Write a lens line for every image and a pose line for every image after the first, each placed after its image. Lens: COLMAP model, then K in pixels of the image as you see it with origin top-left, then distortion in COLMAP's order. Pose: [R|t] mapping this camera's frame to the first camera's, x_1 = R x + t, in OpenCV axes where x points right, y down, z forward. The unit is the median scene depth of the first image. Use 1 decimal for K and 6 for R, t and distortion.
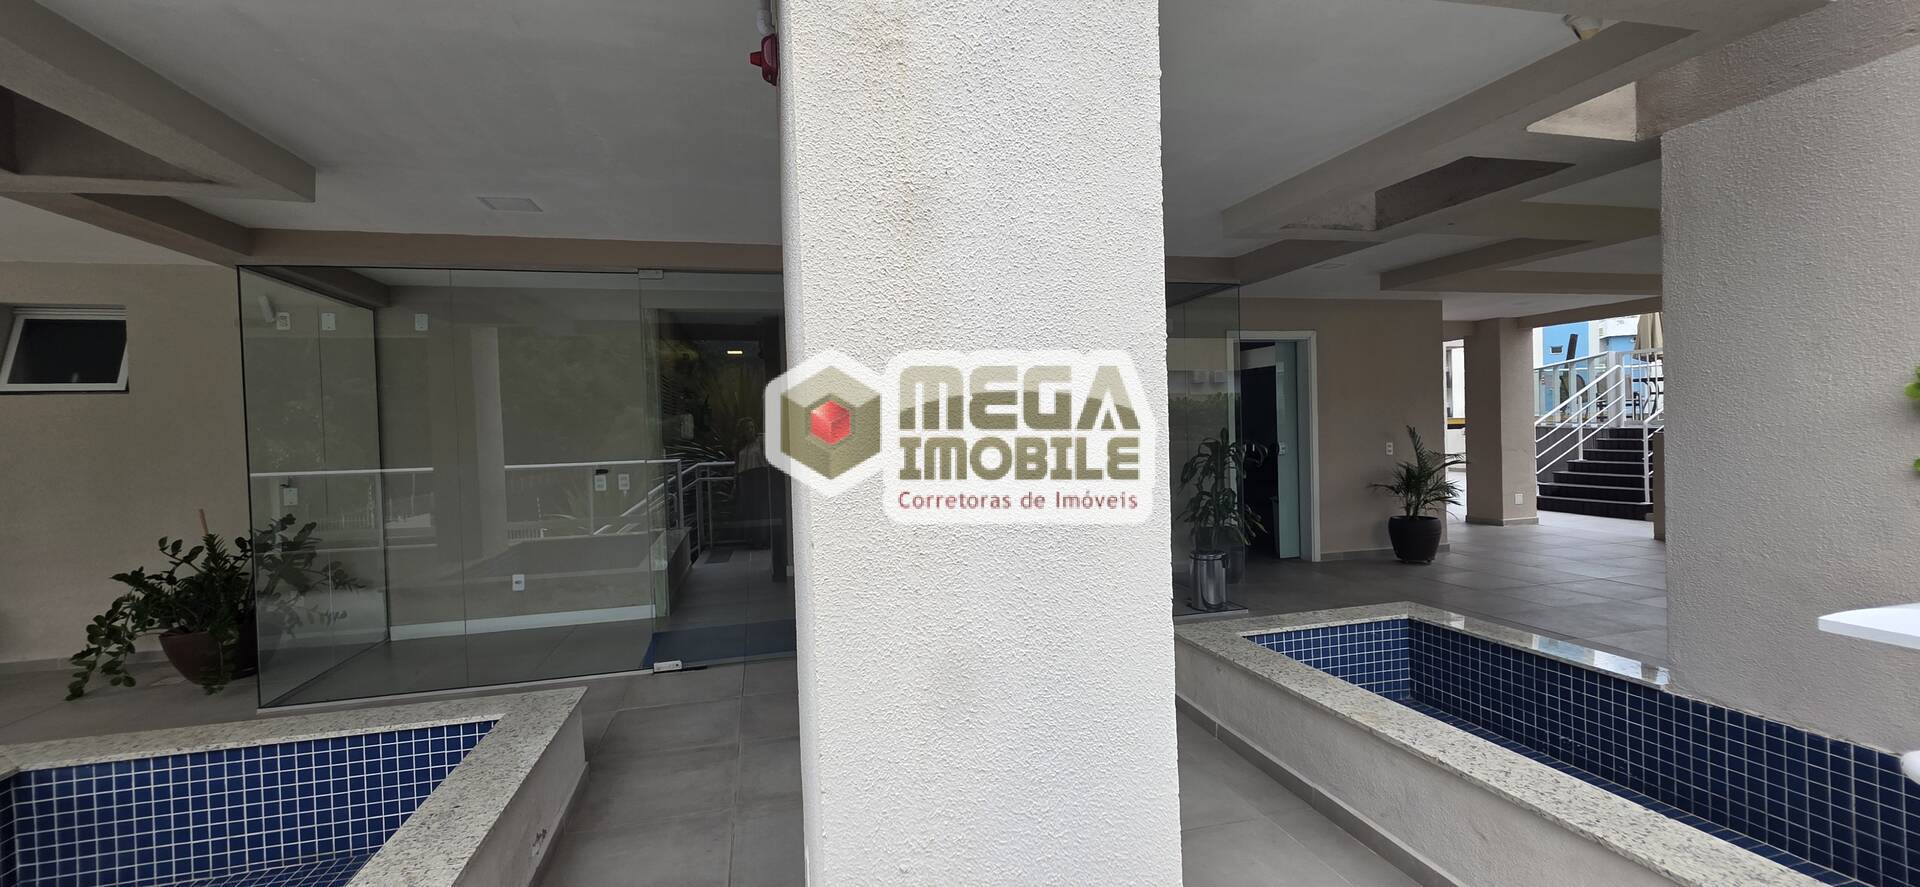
lens RADIAL K [[765.1, 0, 965.4], [0, 765.1, 439.3], [0, 0, 1]] dist [0.002108, -0.000148]
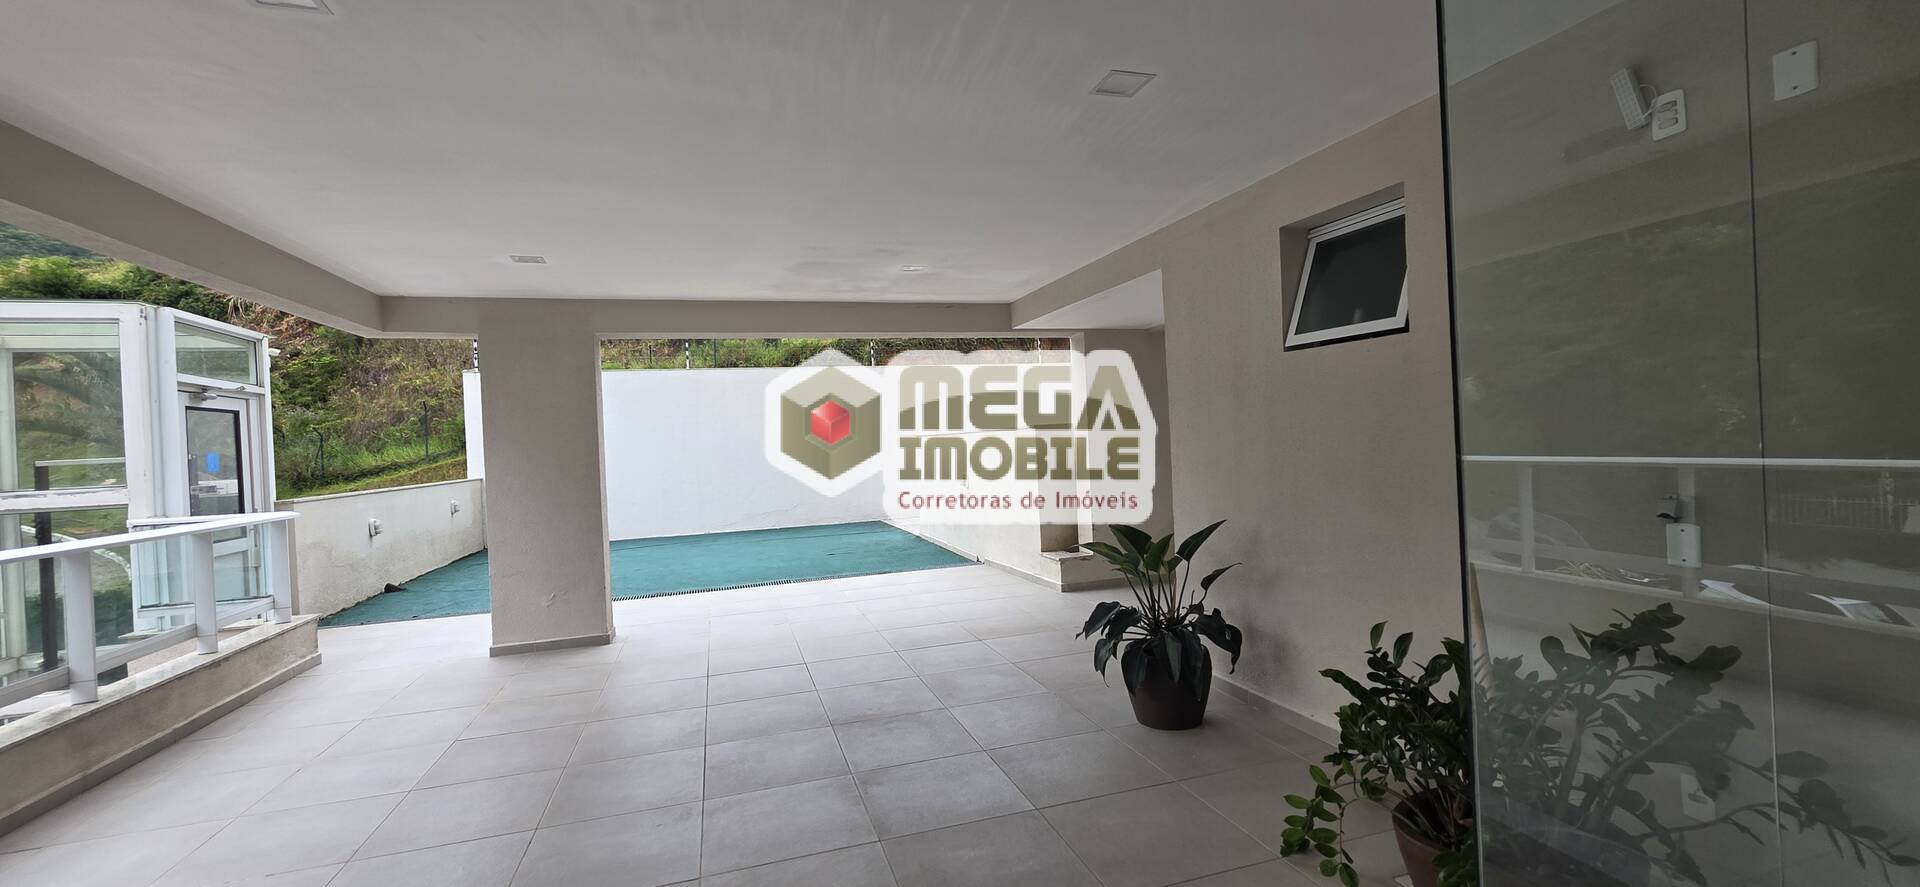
lens RADIAL K [[765.1, 0, 966.3], [0, 765.1, 441.8], [0, 0, 1]] dist [0.002108, -0.000148]
pose [[0.054937, 0.030528, -0.998023, -0.519686], [0.017591, 0.999348, 0.031536, 0.000703], [0.998335, -0.019288, 0.054365, 0.627391]]
